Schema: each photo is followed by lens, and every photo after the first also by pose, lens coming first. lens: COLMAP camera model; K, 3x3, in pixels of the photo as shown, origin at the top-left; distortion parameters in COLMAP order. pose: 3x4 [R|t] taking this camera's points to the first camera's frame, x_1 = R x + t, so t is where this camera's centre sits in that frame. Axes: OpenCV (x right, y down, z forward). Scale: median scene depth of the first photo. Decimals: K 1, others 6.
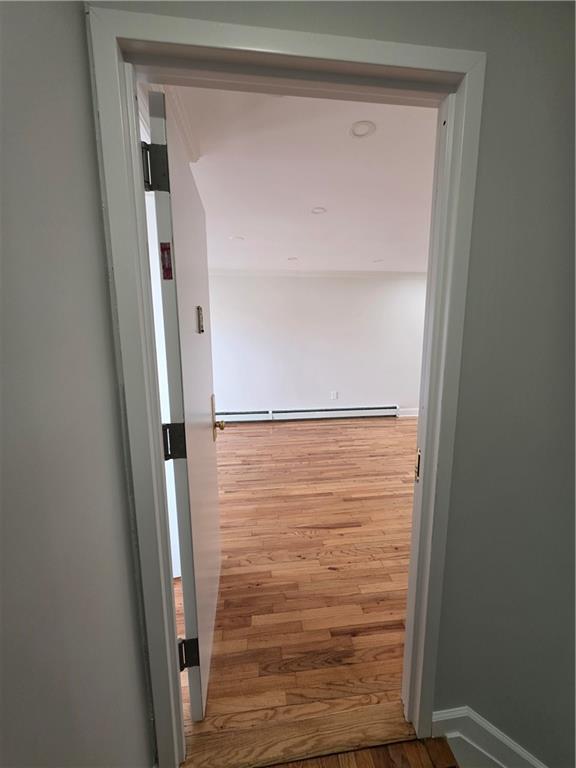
lens RADIAL K [[305.5, 0, 290.2], [0, 305.5, 381.2], [0, 0, 1]] dist [0.000119, -0.000090]
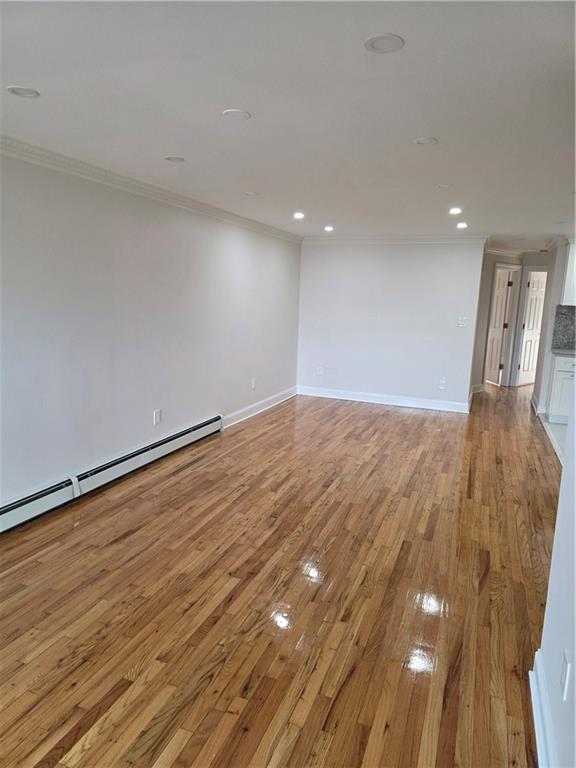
lens RADIAL K [[514.4, 0, 283.9], [0, 514.4, 387.5], [0, 0, 1]] dist [0.063245, -0.057432]
pose [[0.472184, -0.136916, 0.870802, -0.781401], [0.101760, 0.989726, 0.100436, -0.106877], [-0.875607, 0.041189, 0.481265, 0.512118]]
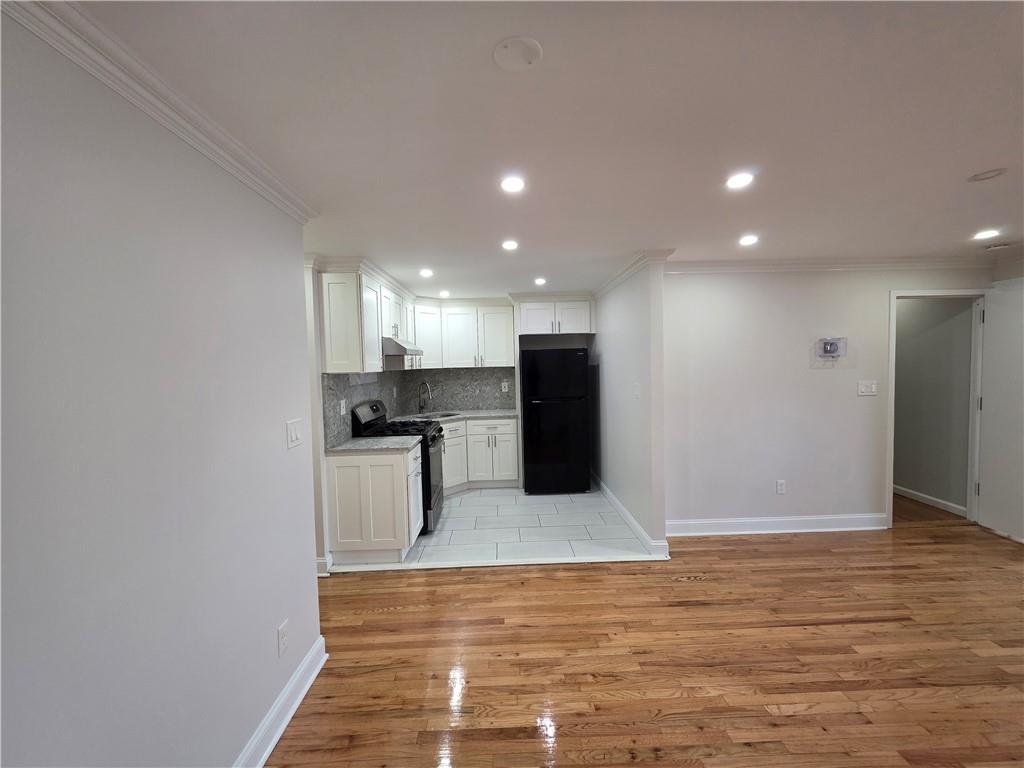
lens RADIAL K [[408.9, 0, 508.7], [0, 408.9, 381.0], [0, 0, 1]] dist [-0.000136, 0.000254]
pose [[-0.994362, 0.024618, 0.103138, 0.965830], [0.044284, 0.980204, 0.192976, -0.249532], [-0.096345, 0.196455, -0.975768, 1.362559]]
